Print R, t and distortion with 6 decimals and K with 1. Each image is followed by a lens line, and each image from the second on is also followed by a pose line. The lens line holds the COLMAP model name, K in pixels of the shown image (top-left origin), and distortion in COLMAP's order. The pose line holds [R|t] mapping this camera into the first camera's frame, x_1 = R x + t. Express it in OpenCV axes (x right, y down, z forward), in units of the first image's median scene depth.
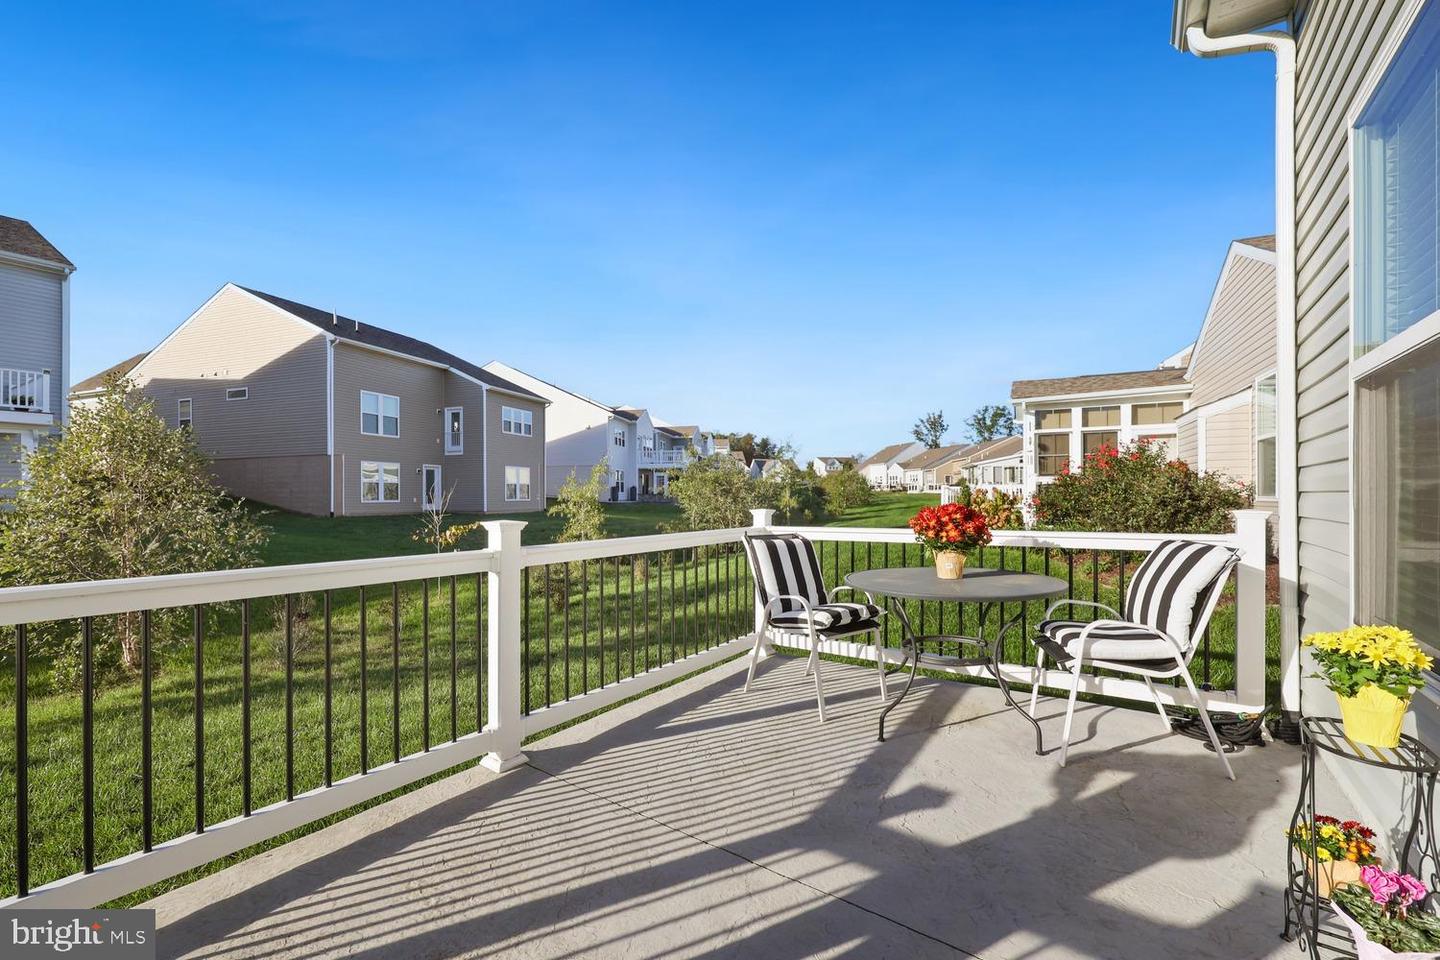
lens RADIAL K [[579.9, 0, 724.6], [0, 579.9, 492.3], [0, 0, 1]] dist [-0.003242, -0.000412]
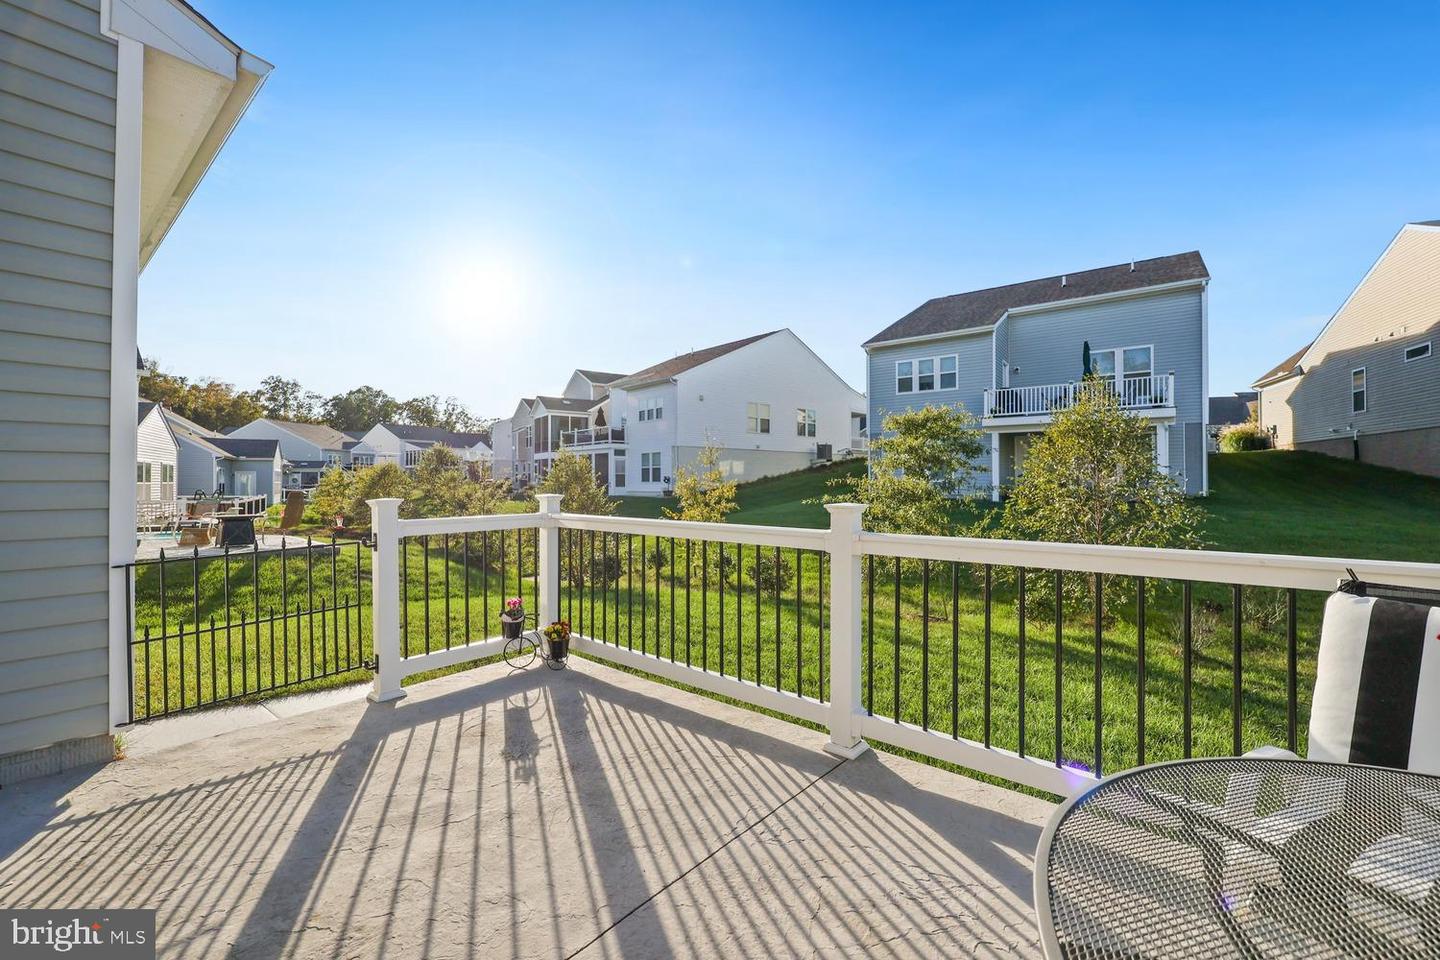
lens RADIAL K [[579.9, 0, 724.6], [0, 579.9, 480.5], [0, 0, 1]] dist [-0.003242, -0.000412]
pose [[-0.052872, 0.005826, -0.998584, 0.560147], [0.009926, 0.999937, 0.005308, 0.005211], [0.998552, -0.009631, -0.052926, 0.784711]]
